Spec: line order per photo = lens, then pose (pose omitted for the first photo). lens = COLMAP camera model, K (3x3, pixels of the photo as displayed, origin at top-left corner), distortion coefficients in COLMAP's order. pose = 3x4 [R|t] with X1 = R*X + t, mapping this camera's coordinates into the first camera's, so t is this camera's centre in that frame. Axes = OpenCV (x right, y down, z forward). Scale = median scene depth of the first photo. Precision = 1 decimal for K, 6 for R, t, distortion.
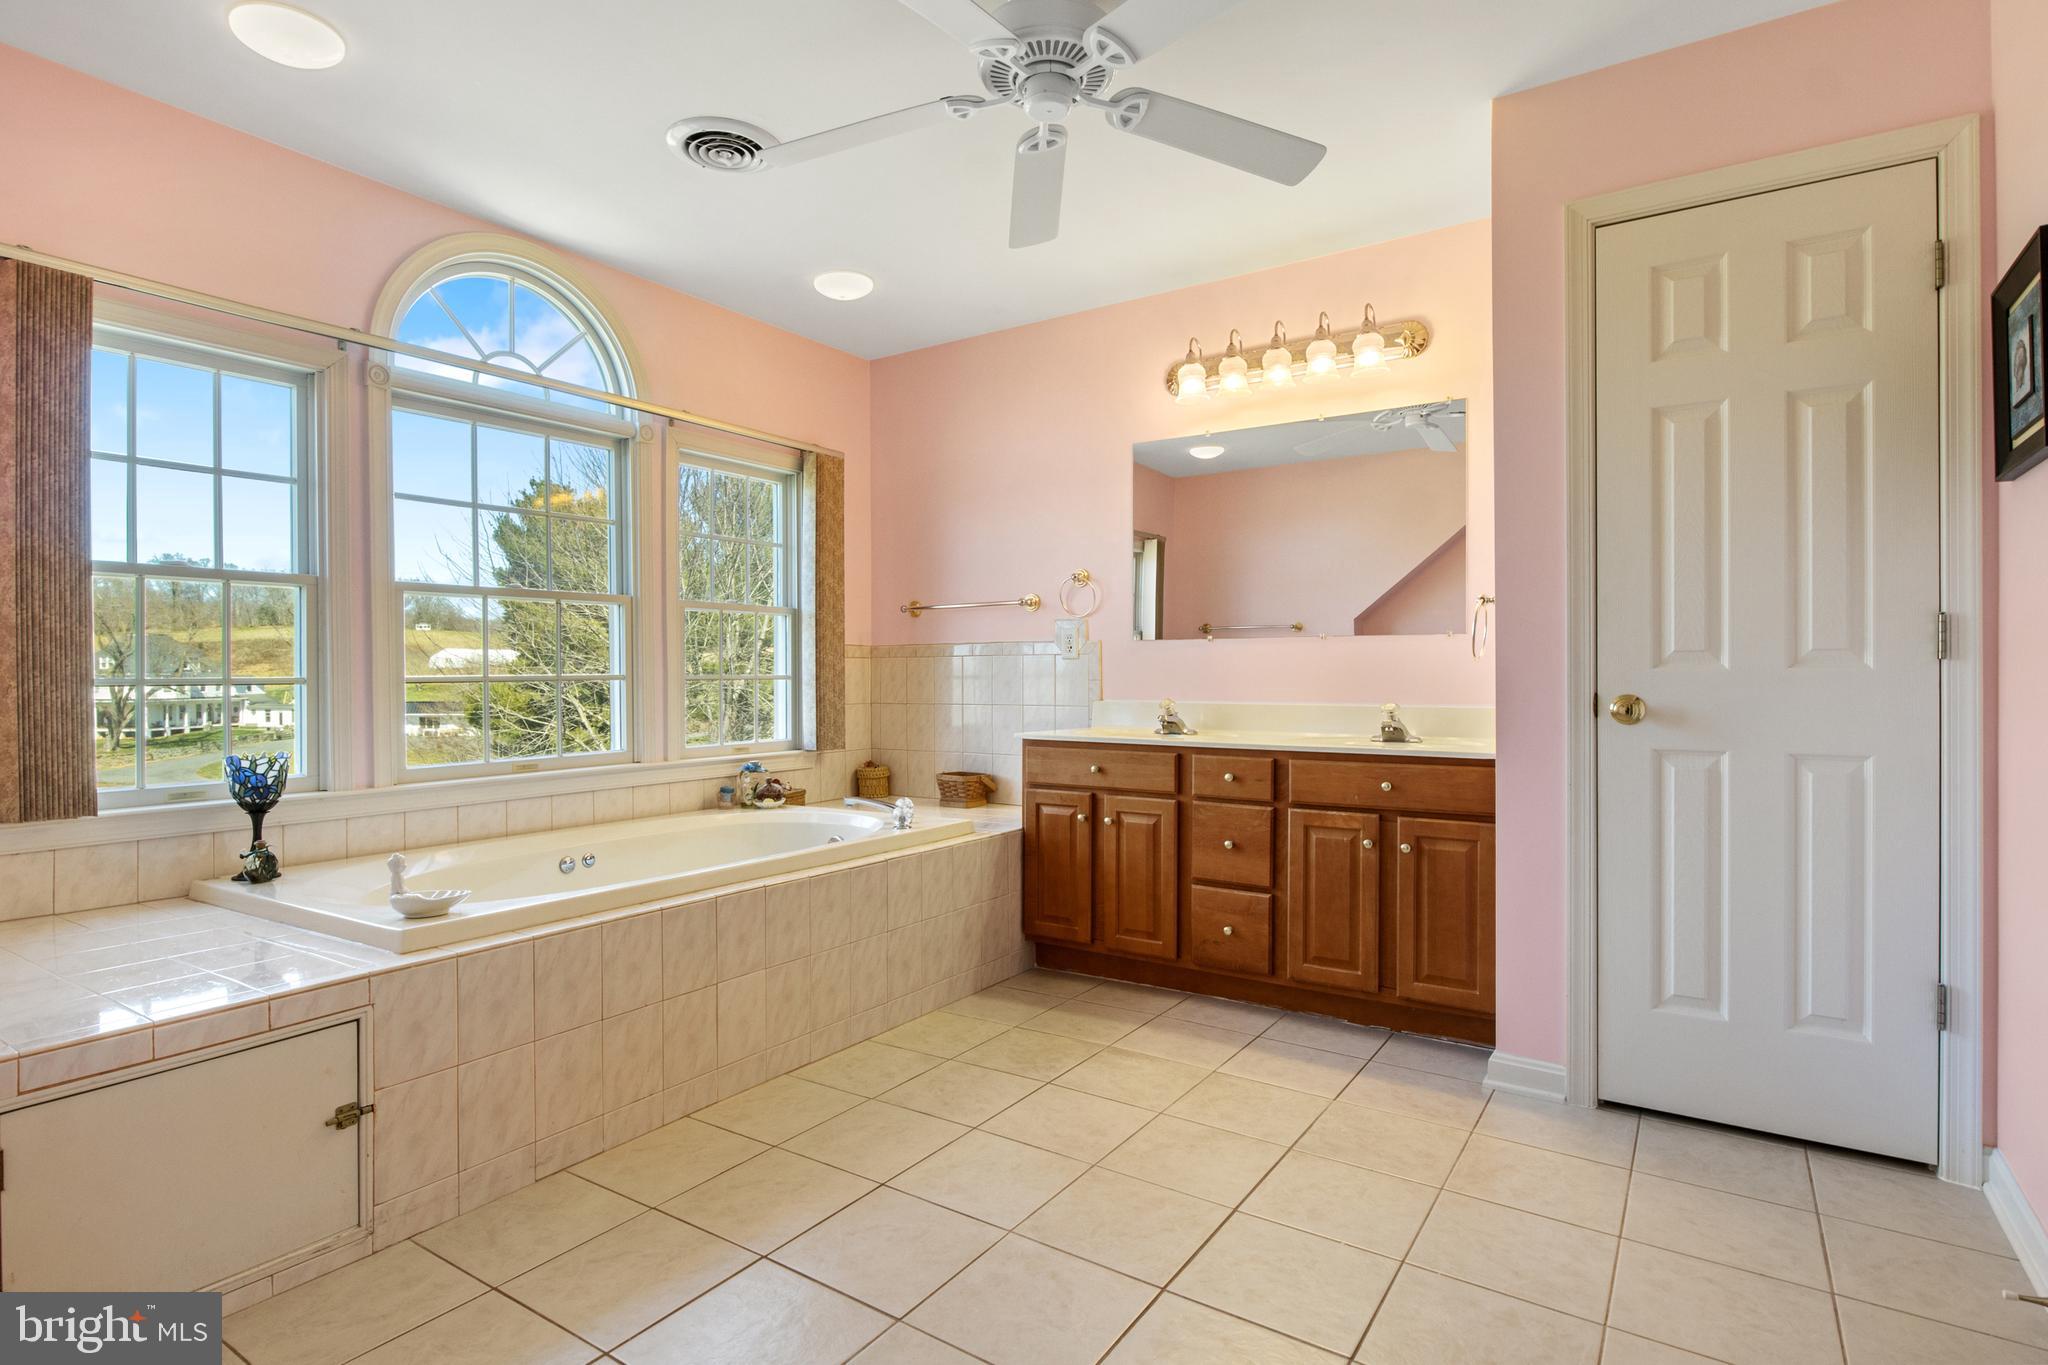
lens RADIAL K [[1034.2, 0, 1018.4], [0, 1034.2, 682.6], [0, 0, 1]] dist [-0.009456, 0.000825]
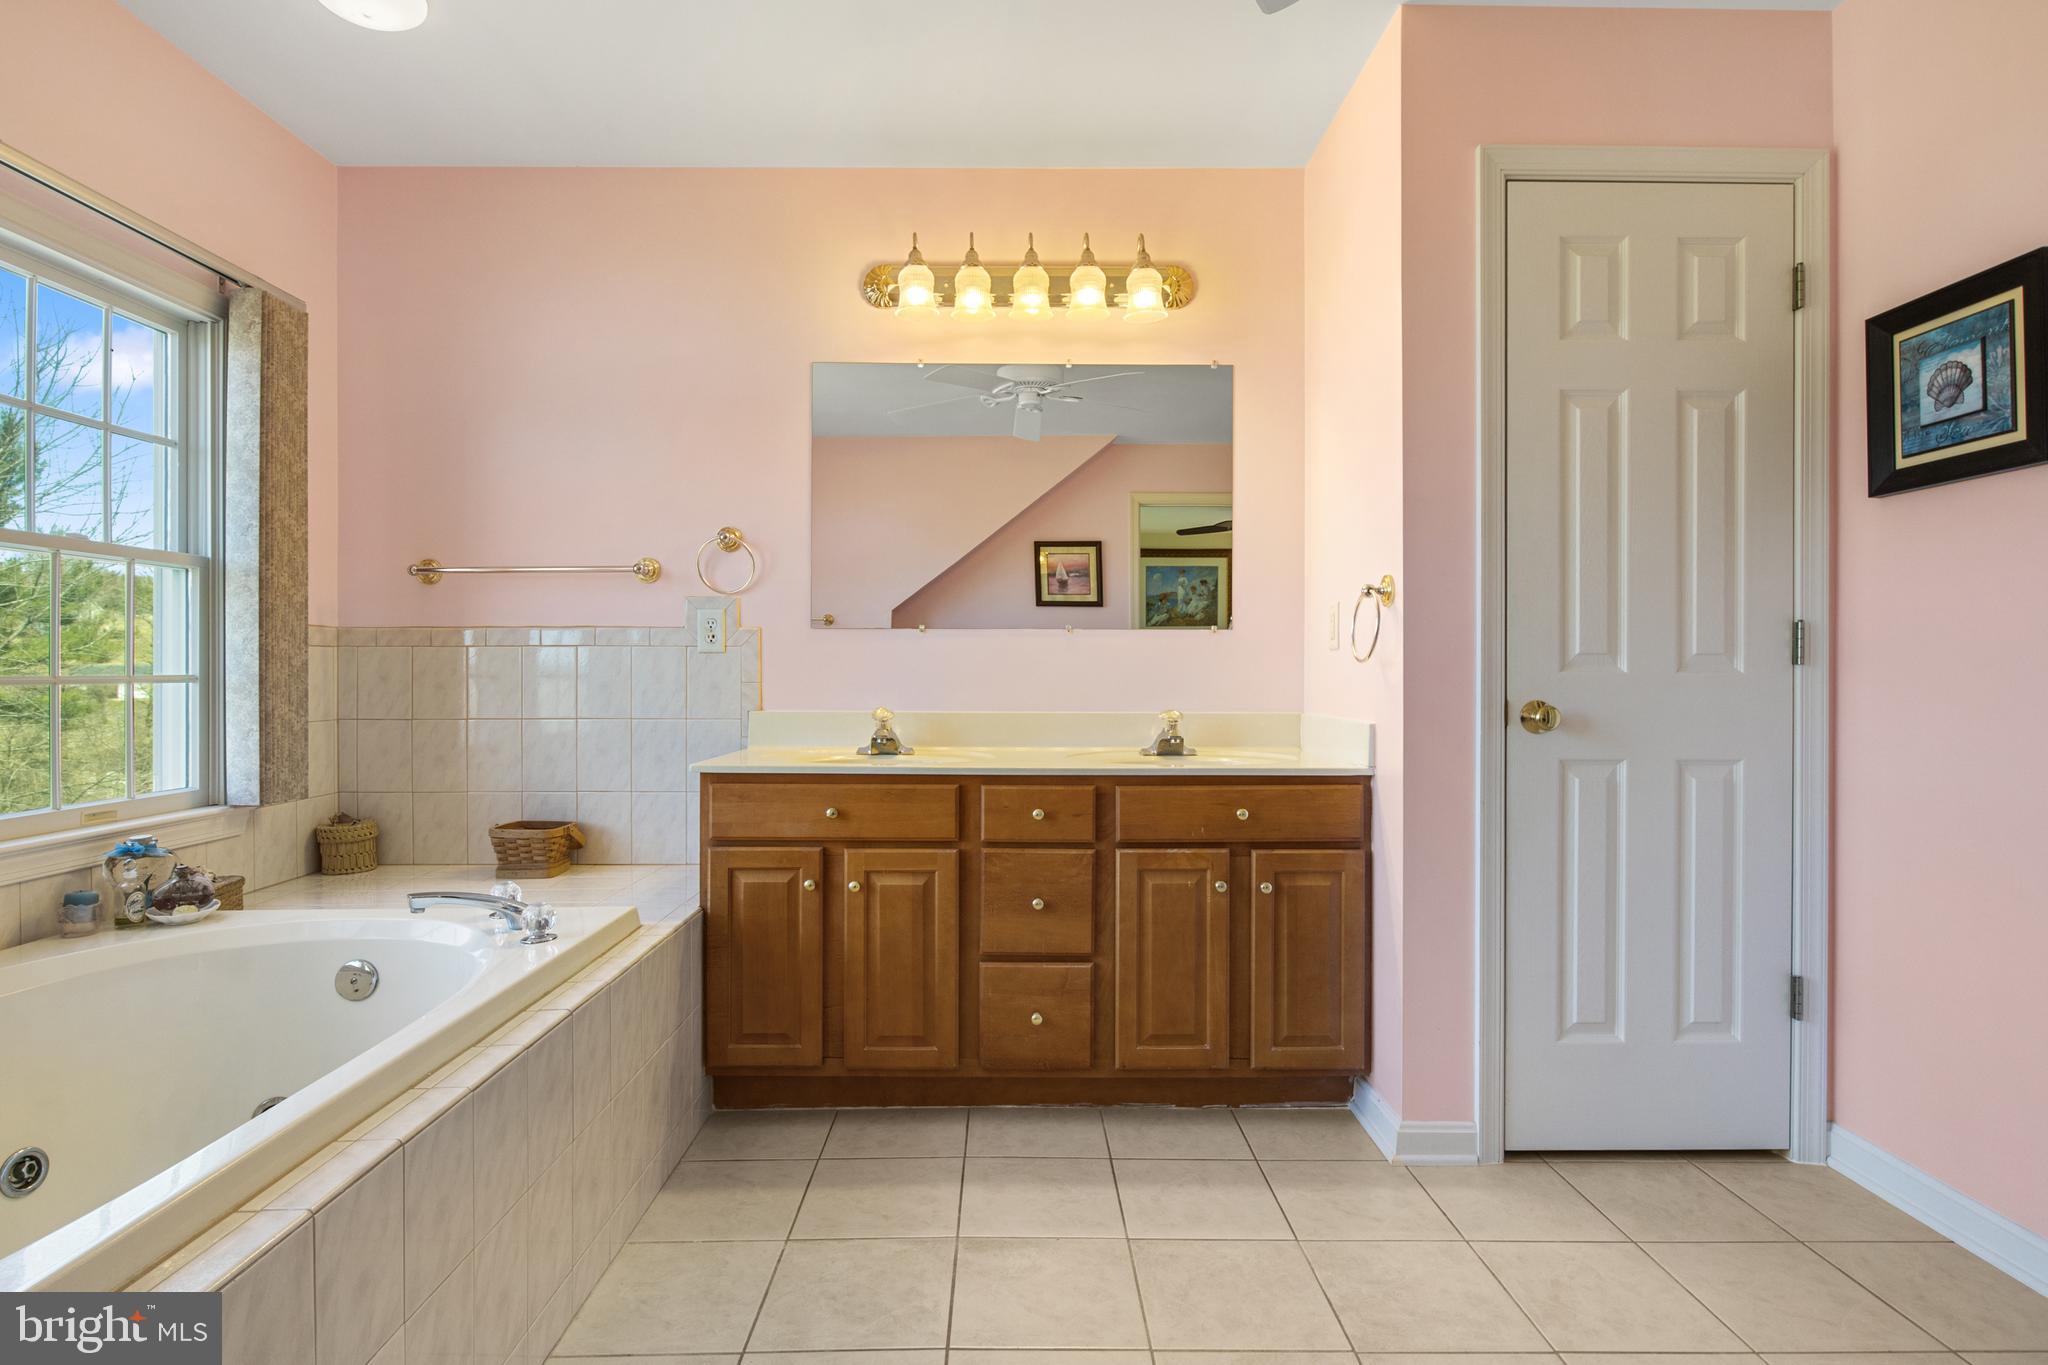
lens RADIAL K [[1034.2, 0, 1028.8], [0, 1034.2, 674.5], [0, 0, 1]] dist [-0.009456, 0.000825]
pose [[0.824821, 0.000065, 0.565394, -0.217546], [0.001184, 0.999998, -0.001842, -0.007785], [-0.565393, 0.002188, 0.824819, 0.371286]]
